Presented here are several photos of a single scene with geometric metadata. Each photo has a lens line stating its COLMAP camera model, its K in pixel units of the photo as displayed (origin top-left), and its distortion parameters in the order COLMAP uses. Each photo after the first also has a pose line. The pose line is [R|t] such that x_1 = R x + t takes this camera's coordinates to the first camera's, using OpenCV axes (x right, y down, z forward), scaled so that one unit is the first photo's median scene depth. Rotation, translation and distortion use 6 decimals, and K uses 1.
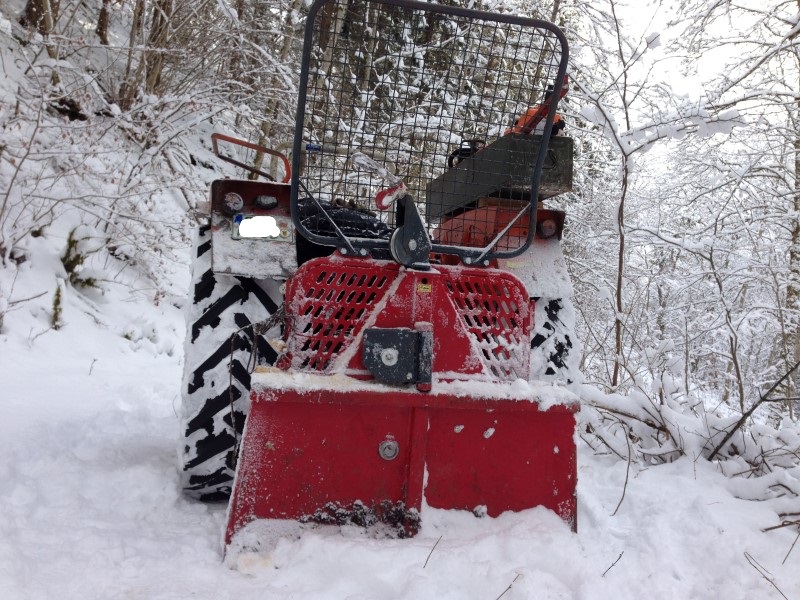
lens RADIAL K [[748.9, 0, 399.6], [0, 748.9, 299.7], [0, 0, 1]] dist [0.033623, 0.000000]
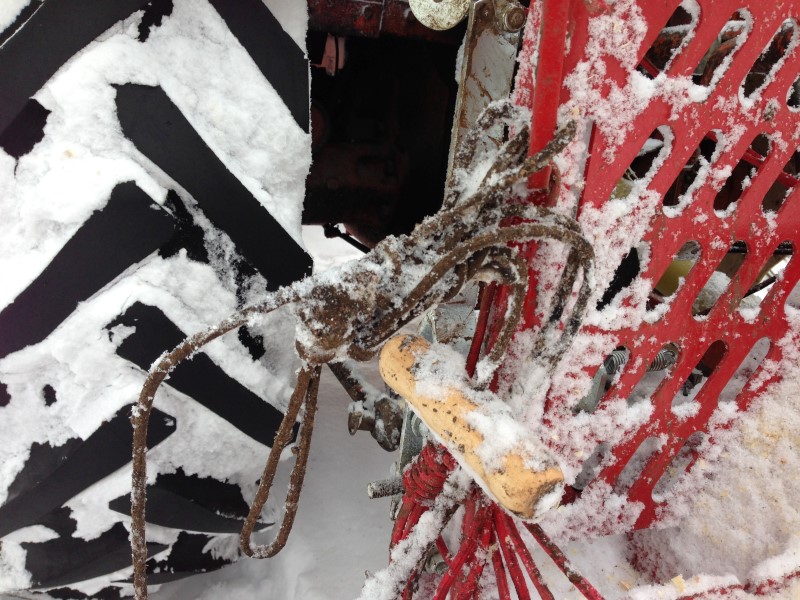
lens RADIAL K [[748.9, 0, 400.1], [0, 748.9, 299.0], [0, 0, 1]] dist [0.033623, 0.000000]
pose [[0.990261, -0.002178, 0.139204, -0.171888], [-0.054511, 0.913985, 0.402070, -0.017052], [-0.128106, -0.405743, 0.904965, 0.781241]]
